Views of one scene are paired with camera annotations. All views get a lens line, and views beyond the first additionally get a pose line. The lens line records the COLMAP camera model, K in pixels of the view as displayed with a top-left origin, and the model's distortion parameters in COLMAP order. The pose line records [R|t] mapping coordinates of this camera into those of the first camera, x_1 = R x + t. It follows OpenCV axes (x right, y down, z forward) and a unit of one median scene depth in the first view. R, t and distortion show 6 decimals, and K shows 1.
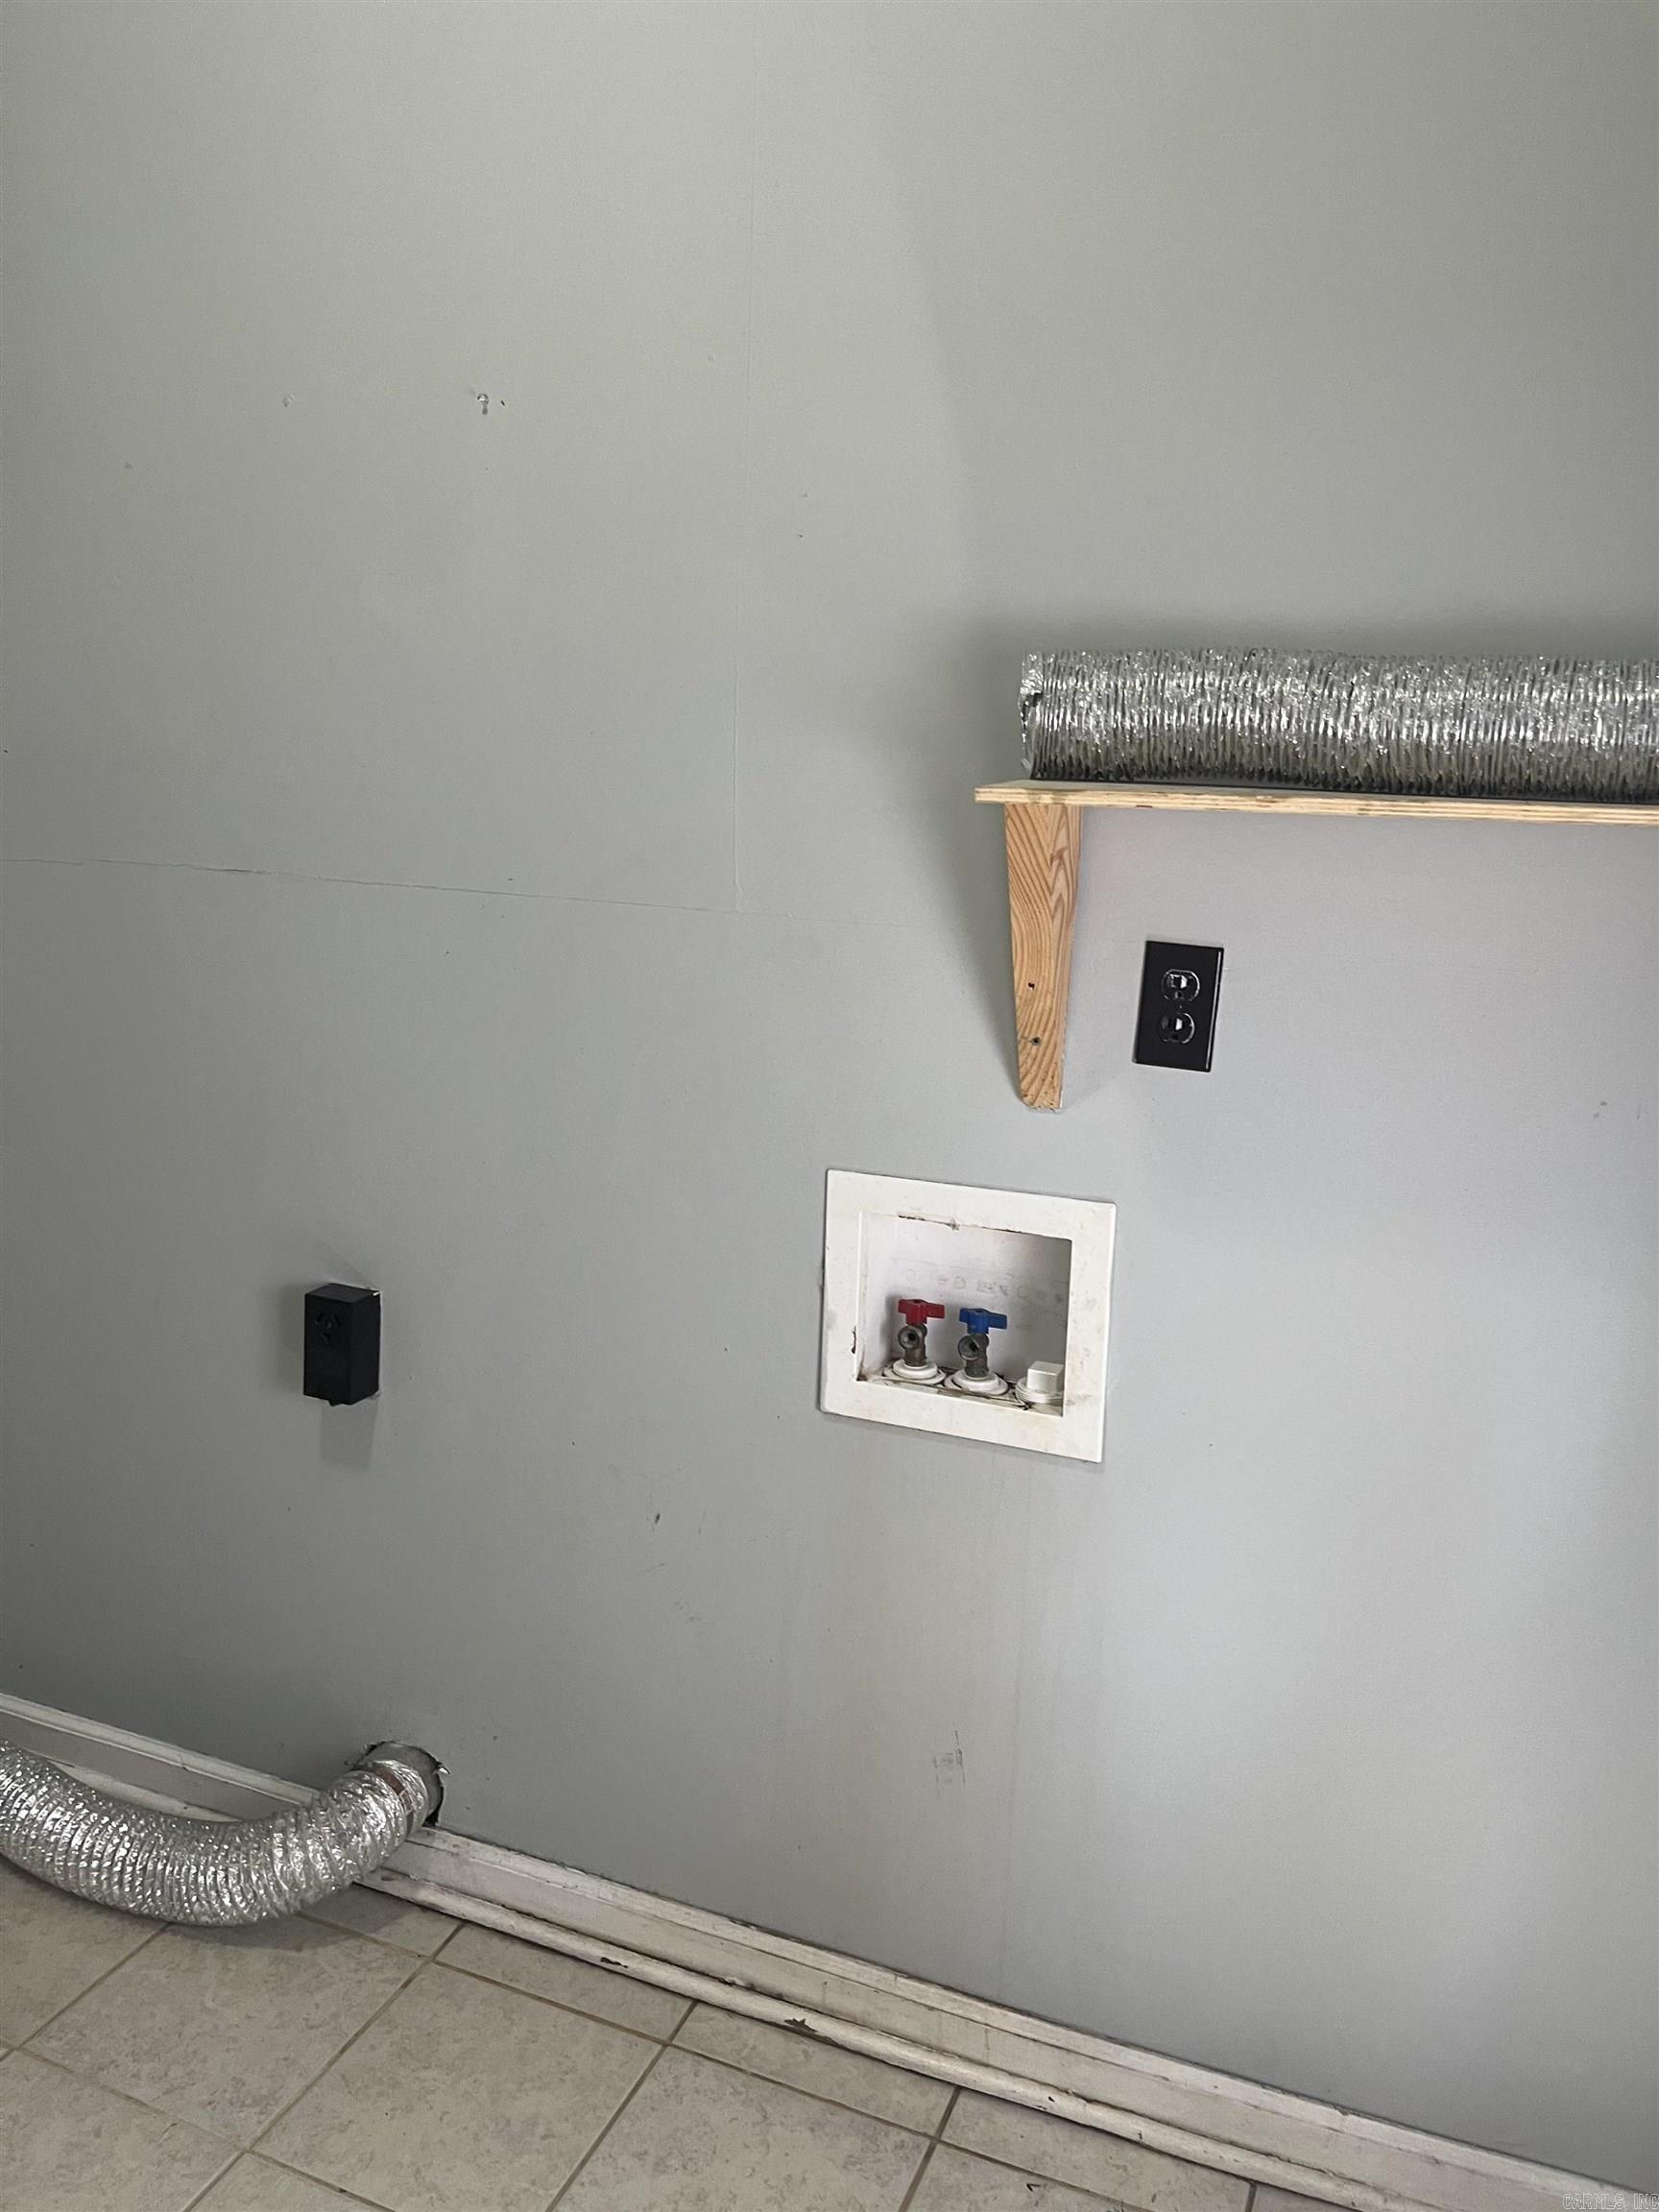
lens RADIAL K [[1681.9, 0, 826.8], [0, 1681.9, 1107.5], [0, 0, 1]] dist [0.057794, -0.084448]
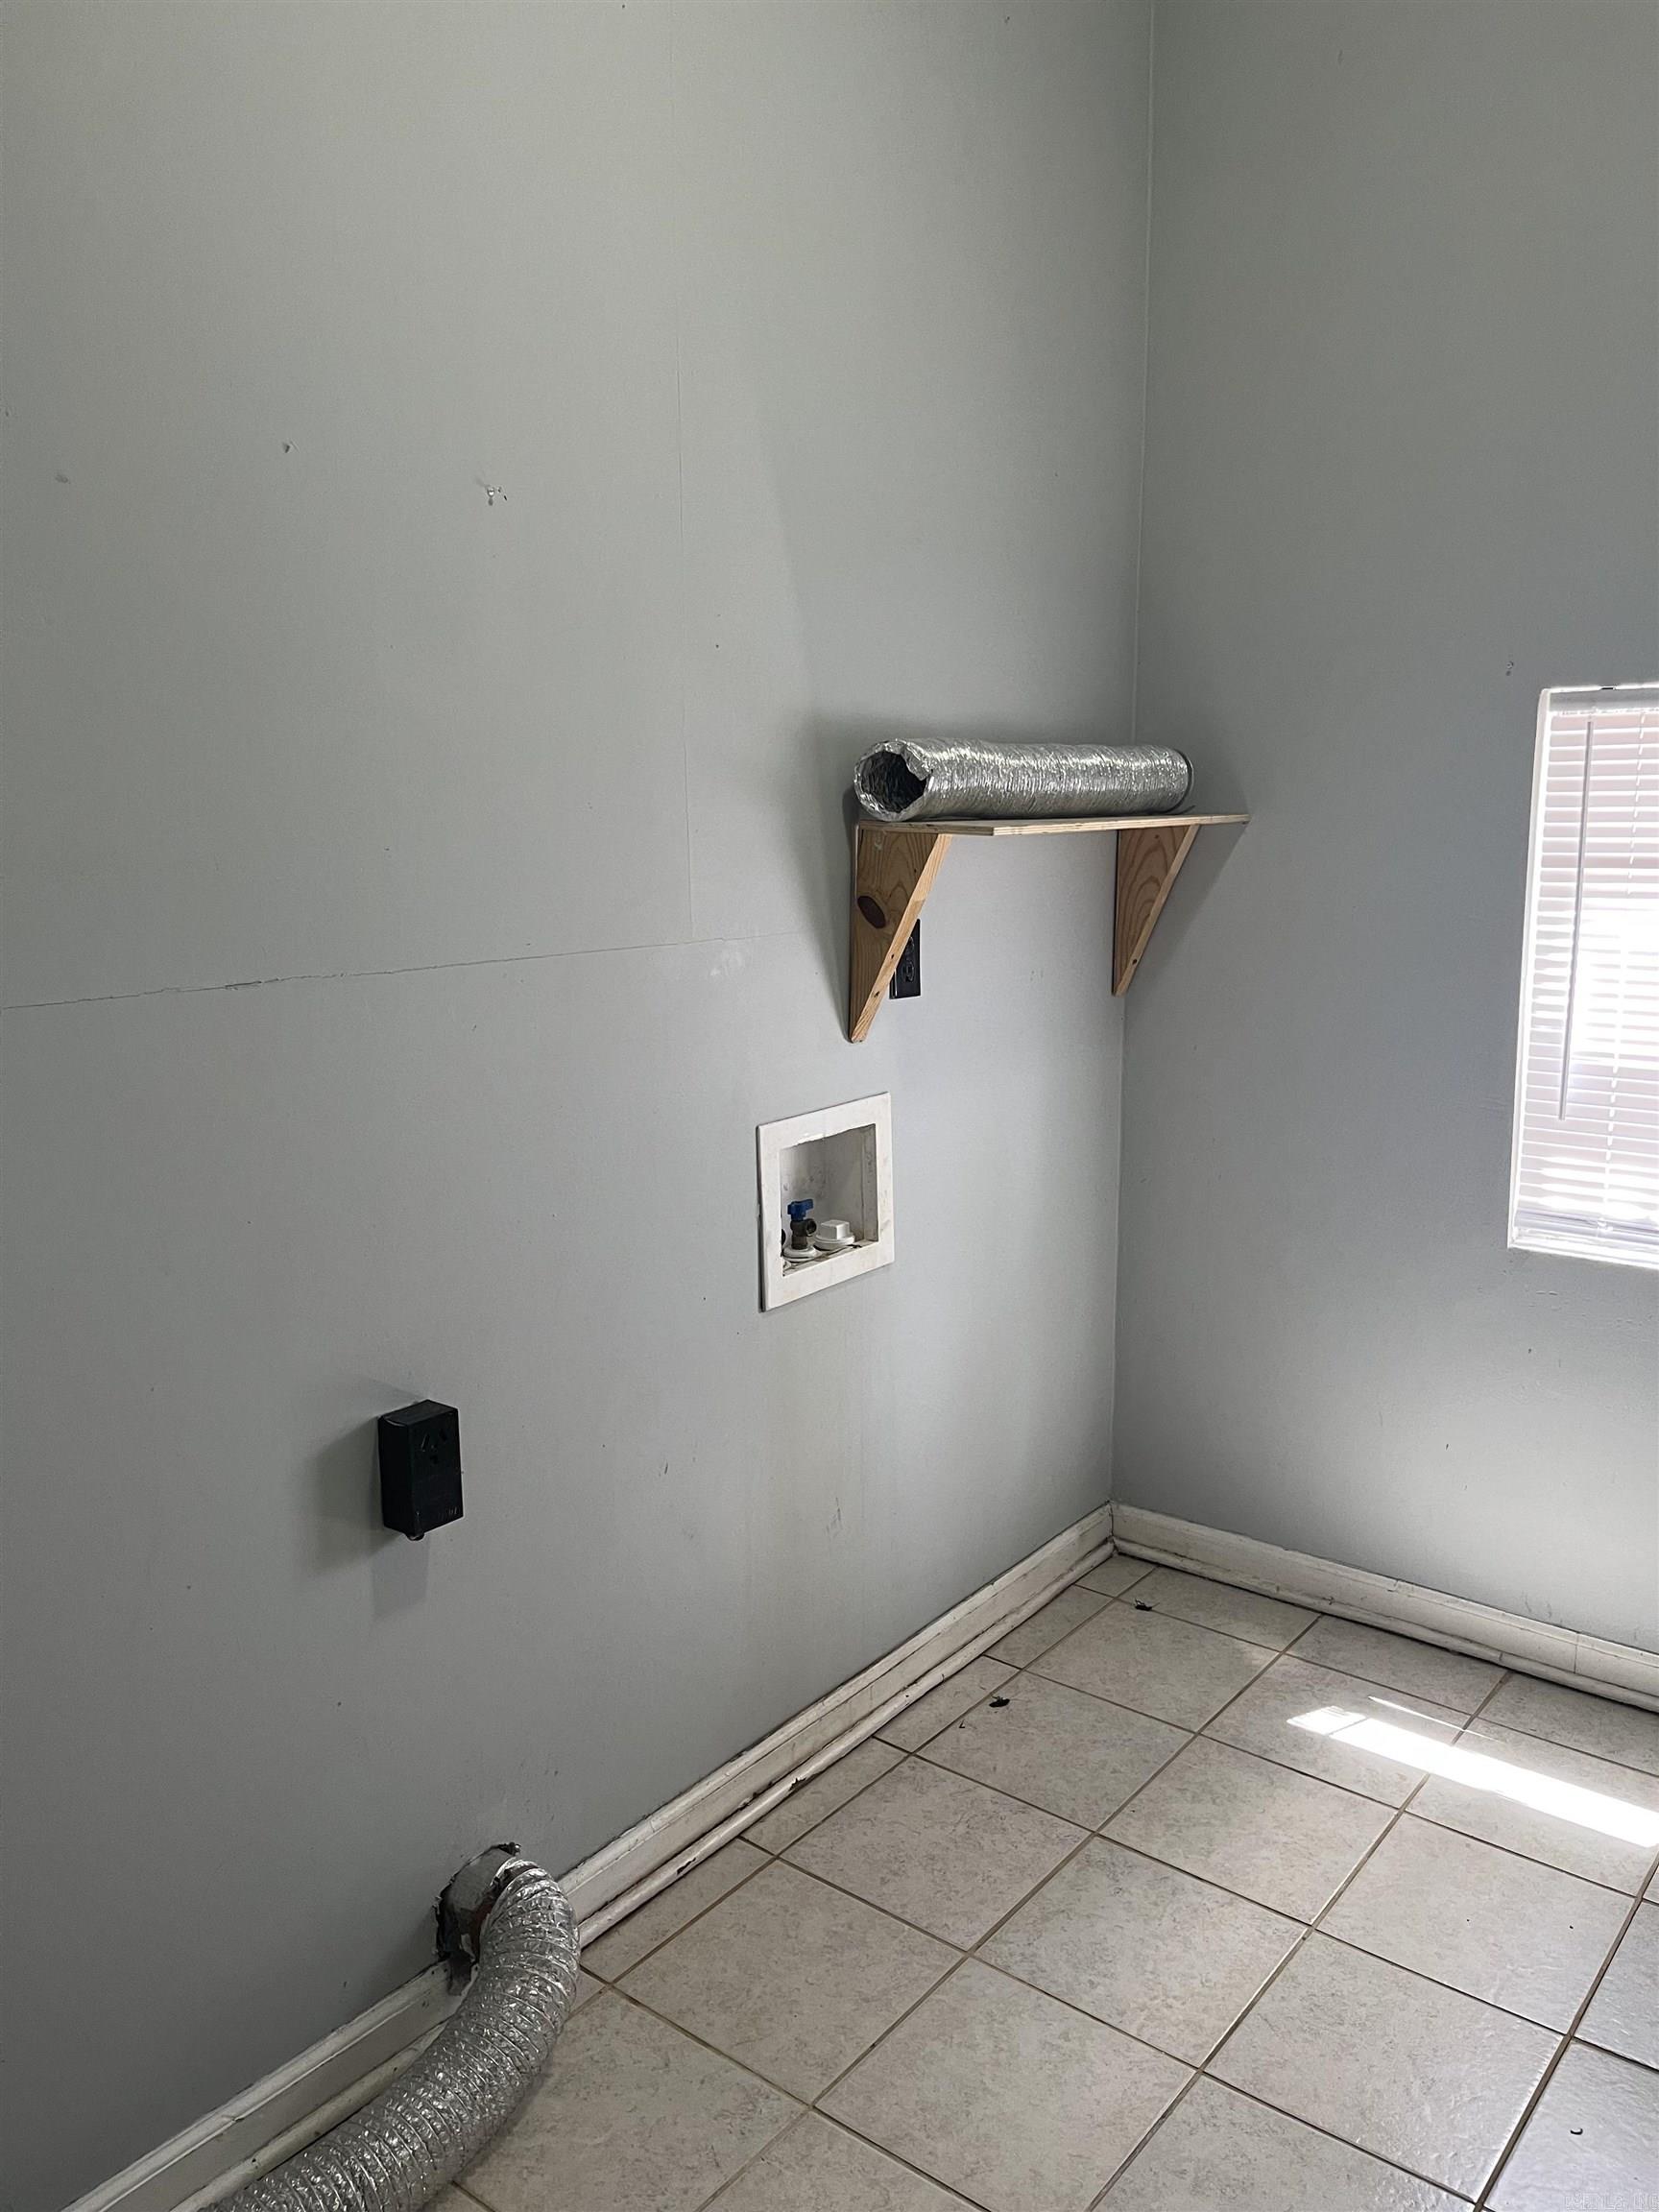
lens RADIAL K [[1681.9, 0, 824.0], [0, 1681.9, 1101.8], [0, 0, 1]] dist [0.057794, -0.084448]
pose [[0.268674, -0.210342, 0.939984, -1.133848], [0.205948, 0.965844, 0.157263, -0.165749], [-0.940957, 0.151336, 0.302817, 0.515766]]
